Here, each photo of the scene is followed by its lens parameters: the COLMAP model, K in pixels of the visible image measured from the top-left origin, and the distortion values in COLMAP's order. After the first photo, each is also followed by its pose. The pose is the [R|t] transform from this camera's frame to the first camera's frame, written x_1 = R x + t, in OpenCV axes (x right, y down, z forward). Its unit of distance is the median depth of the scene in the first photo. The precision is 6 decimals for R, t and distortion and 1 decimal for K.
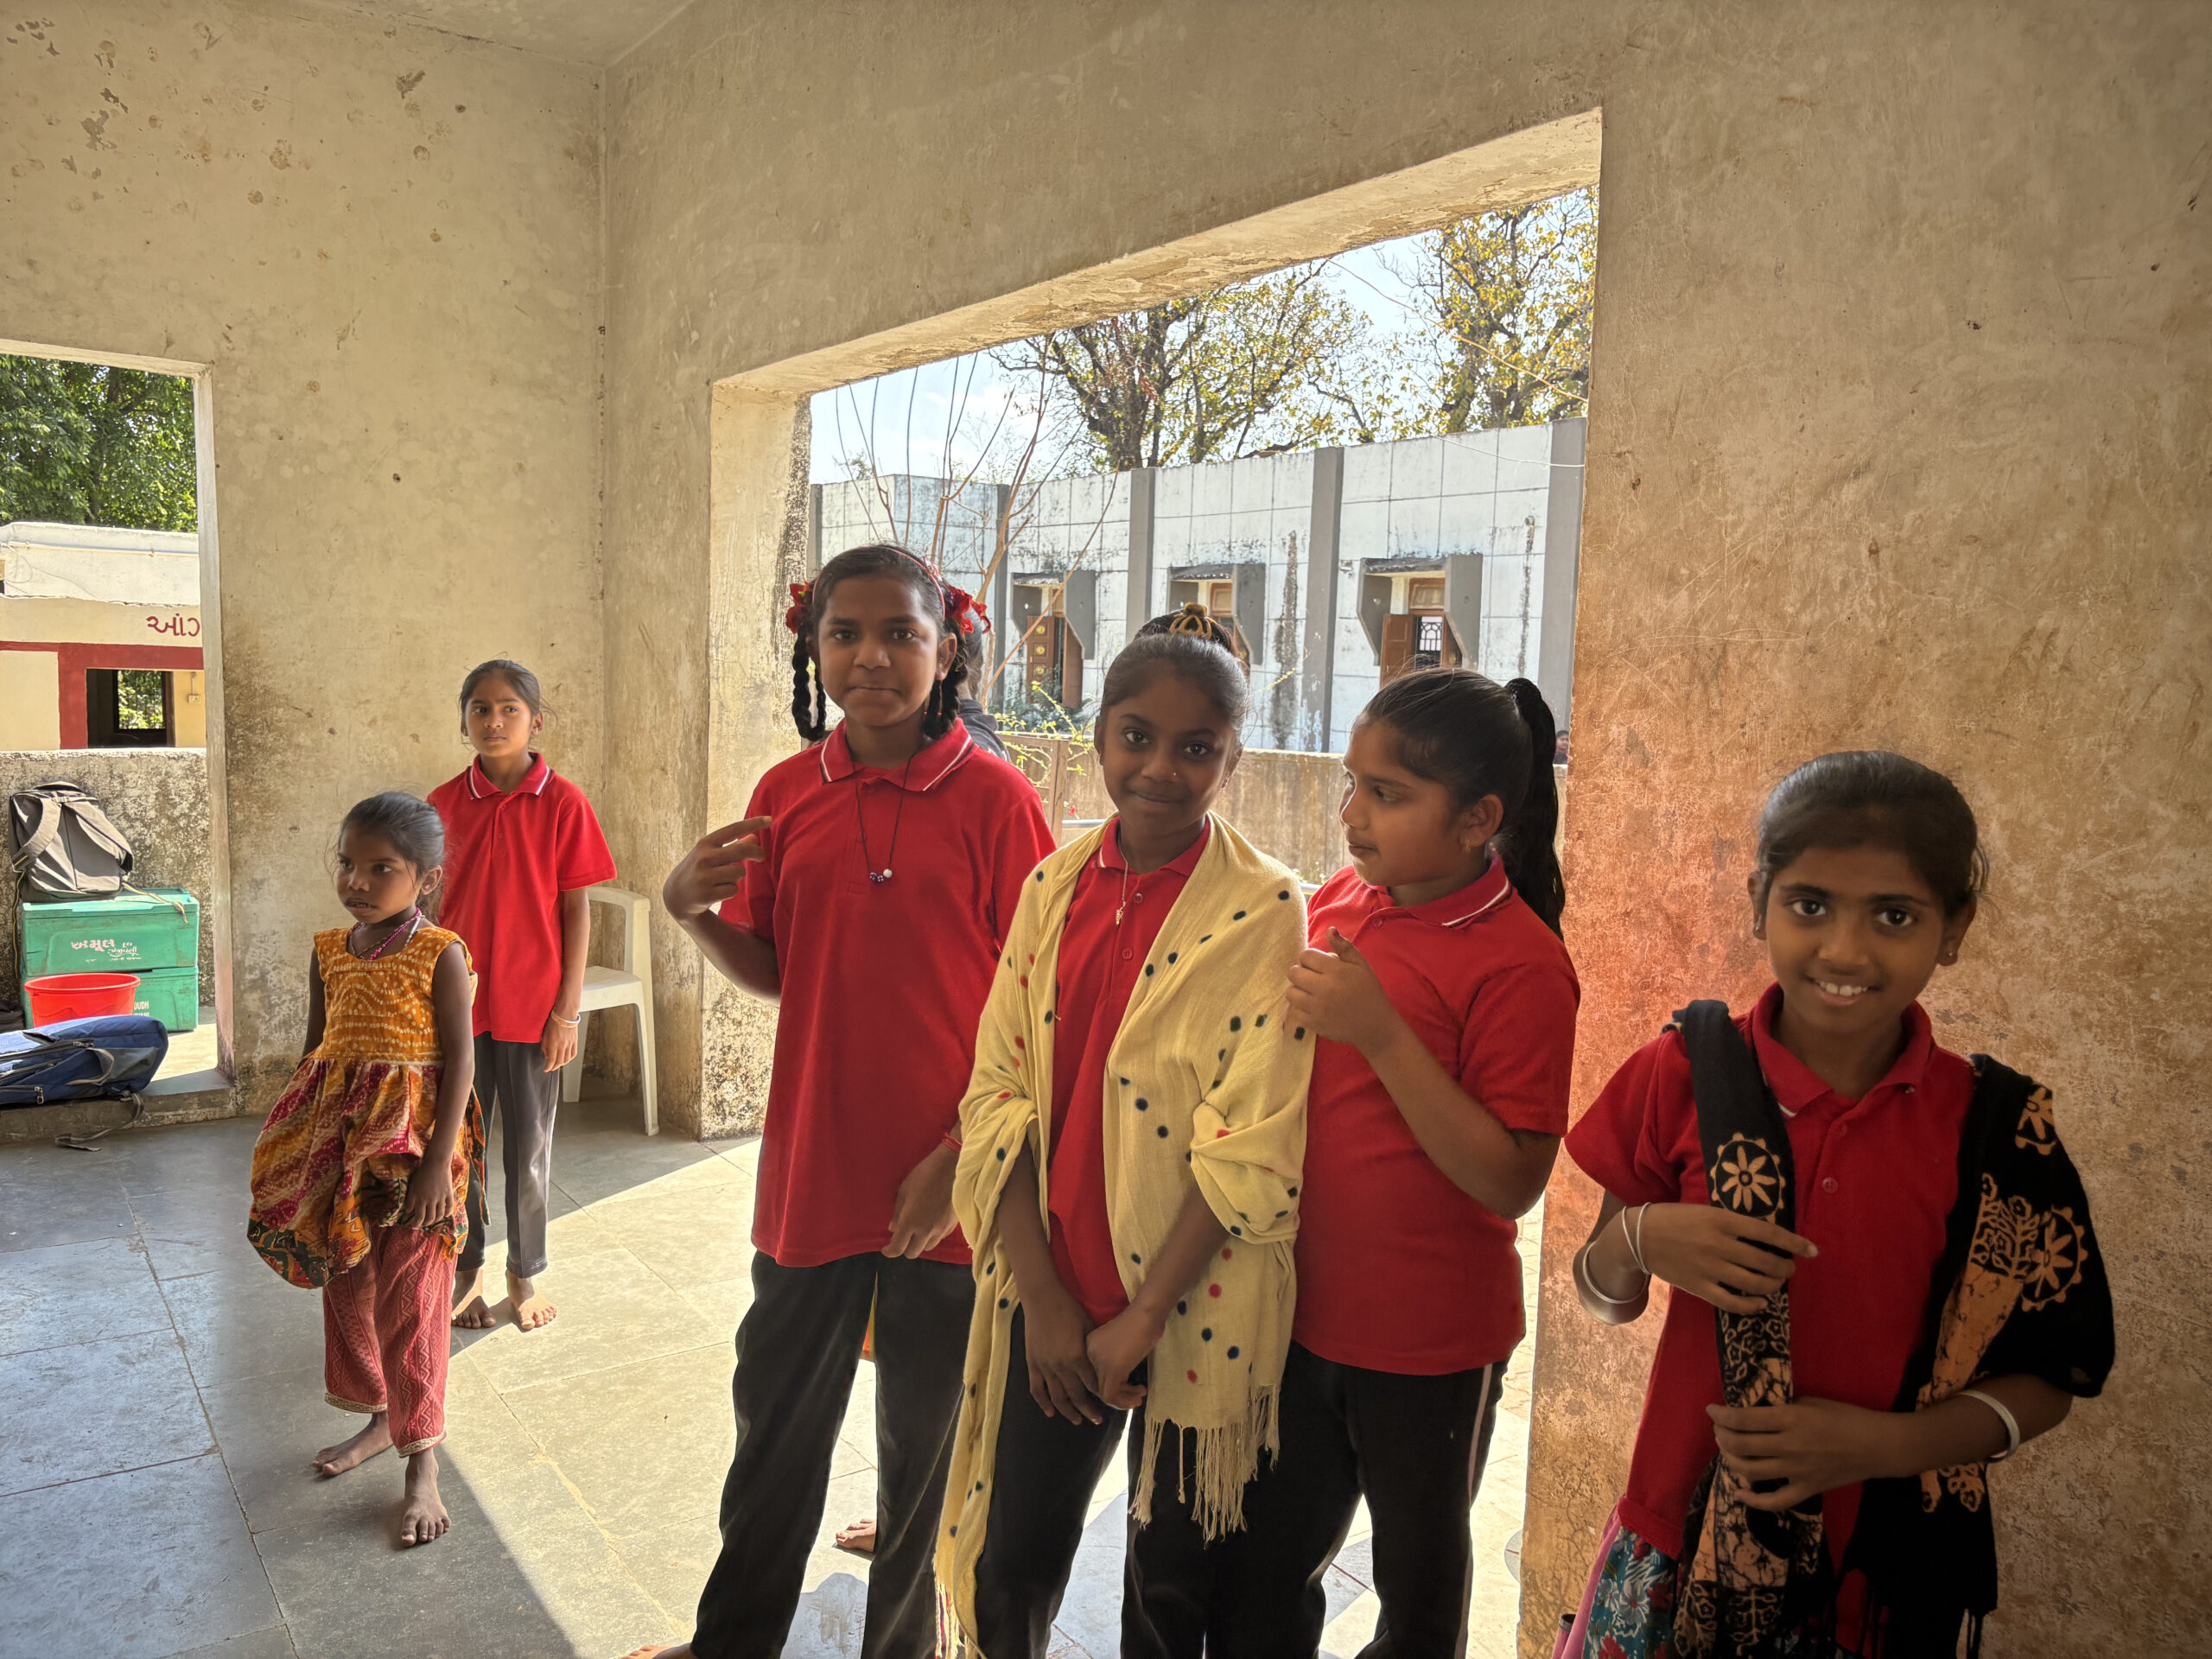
lens RADIAL K [[1669.4, 0, 1111.7], [0, 1669.4, 834.0], [0, 0, 1]] dist [0.061970, -0.070222]
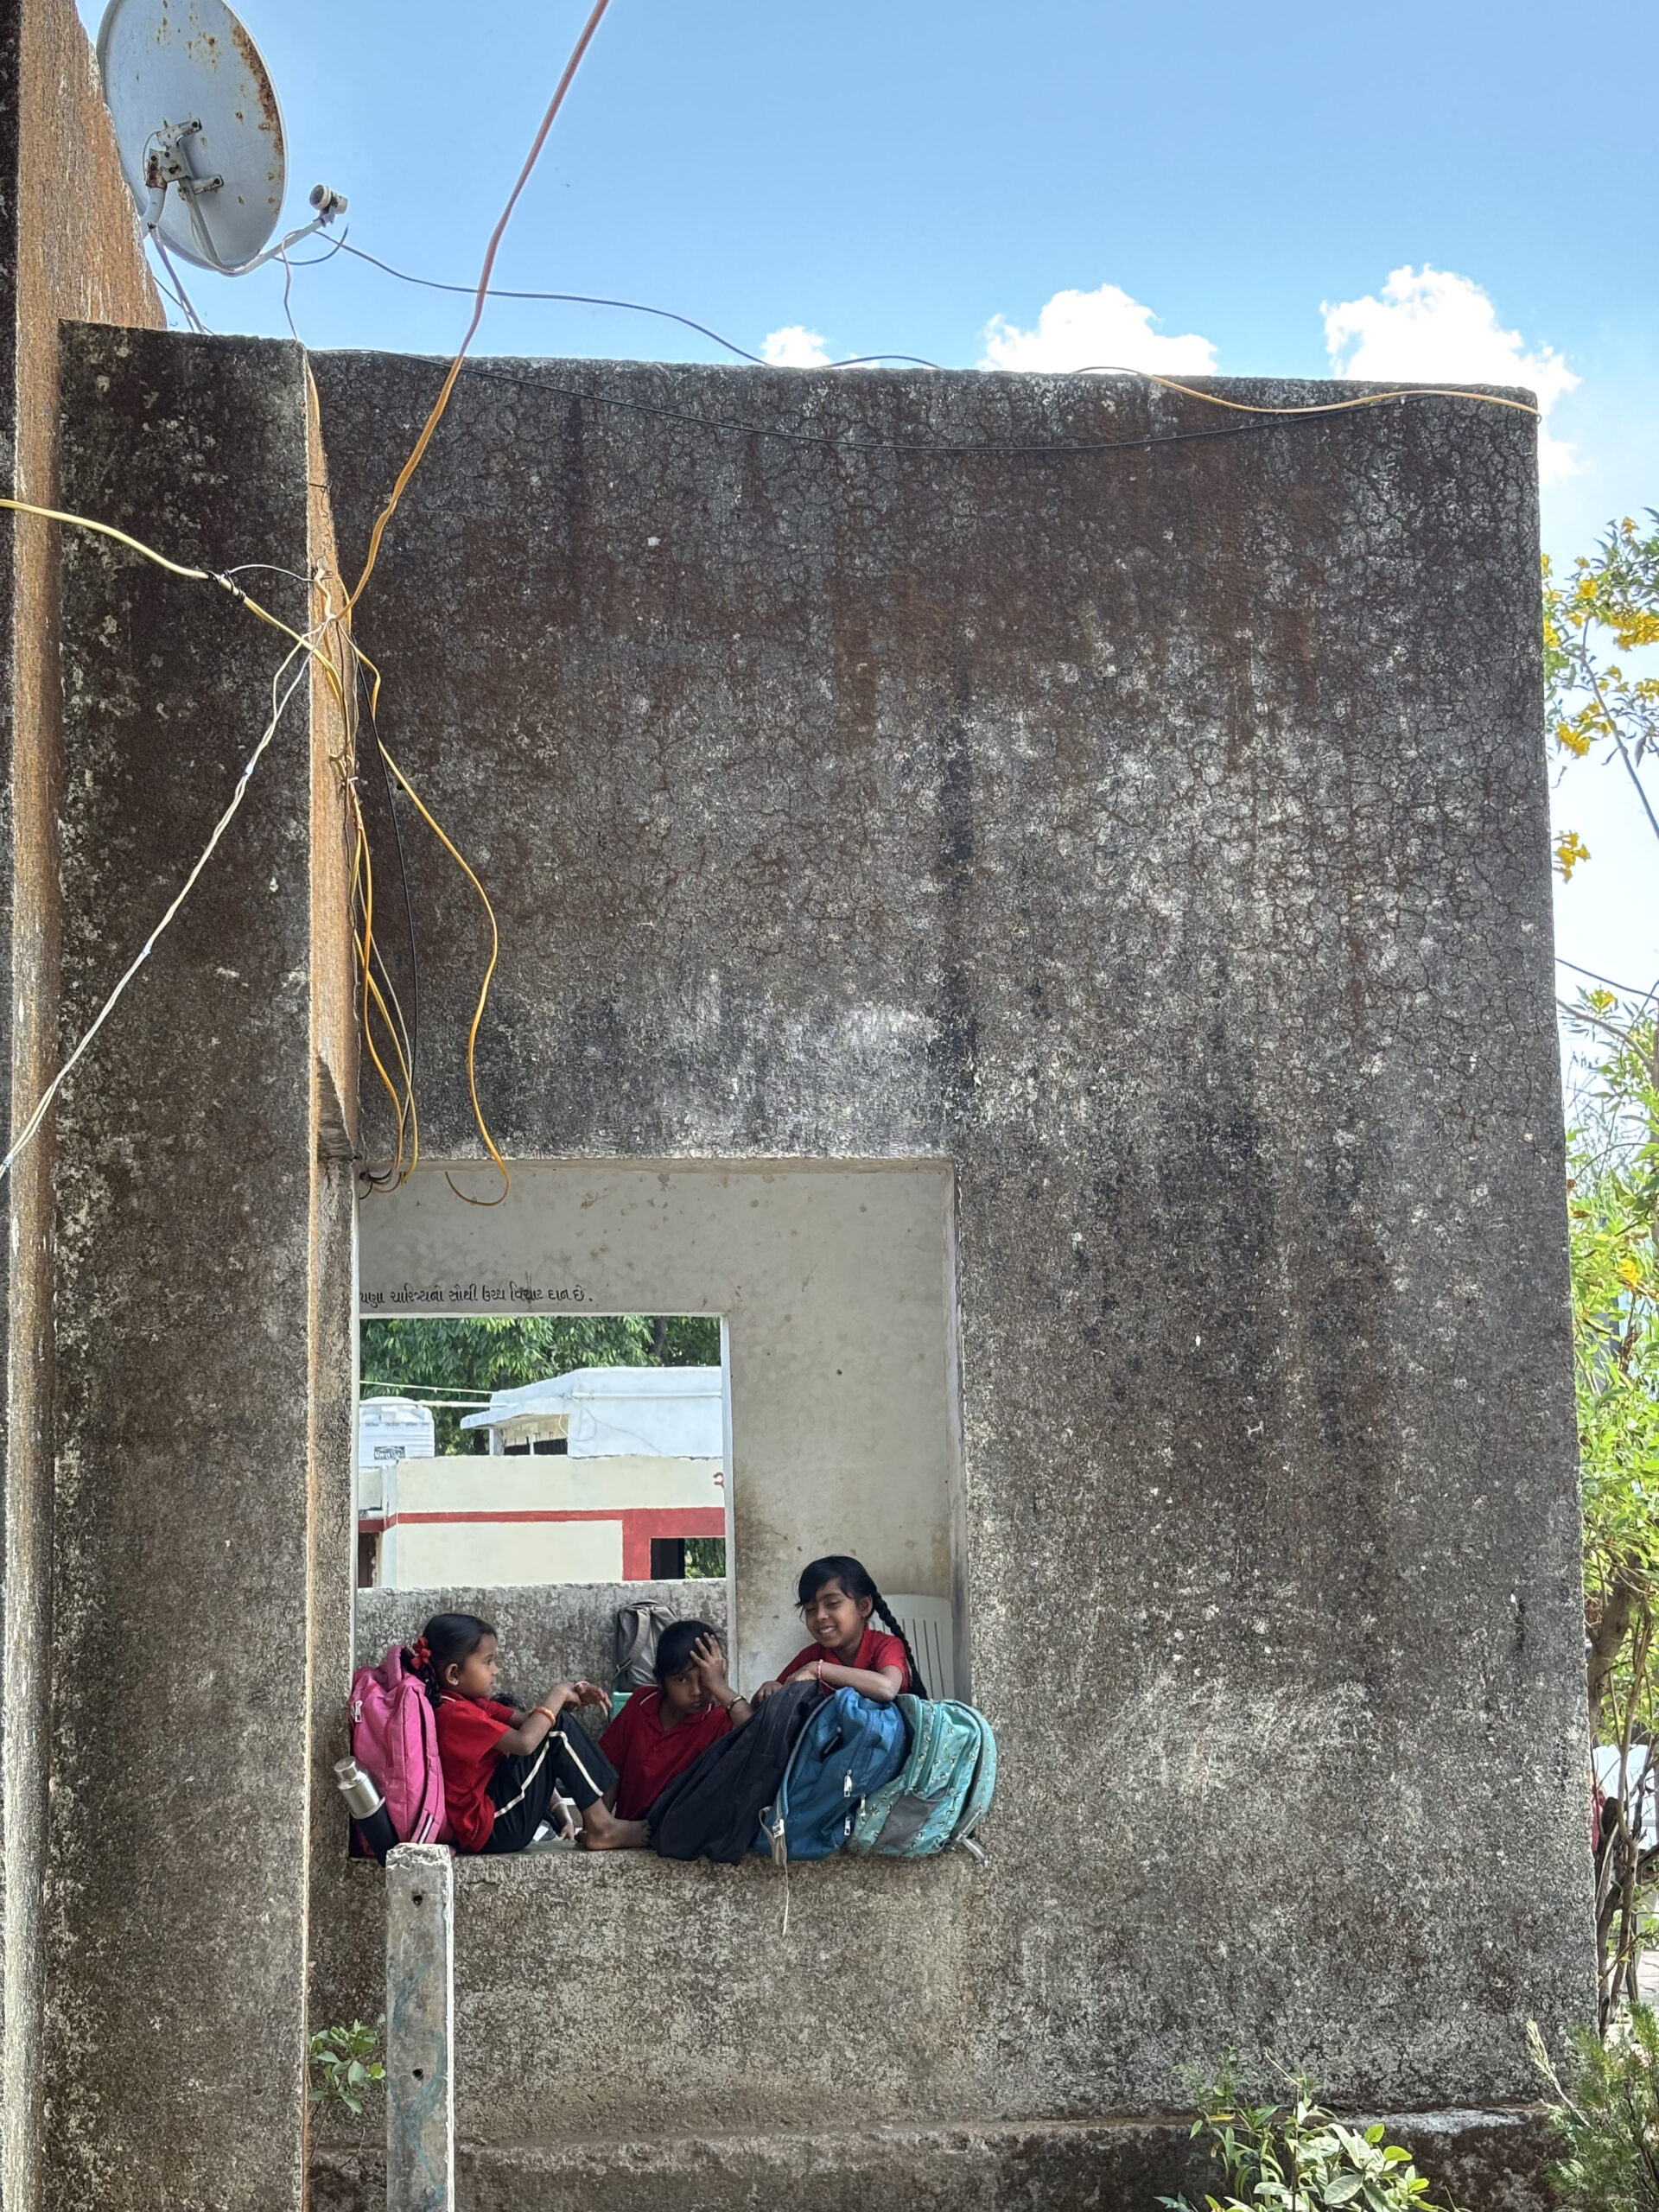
lens RADIAL K [[3357.2, 0, 829.1], [0, 3357.2, 1106.7], [0, 0, 1]] dist [-0.000218, 0.000000]
pose [[0.882340, -0.102042, -0.459416, 0.922343], [0.000210, 0.976295, -0.216443, 0.191613], [0.470612, 0.190880, 0.861446, -1.543056]]
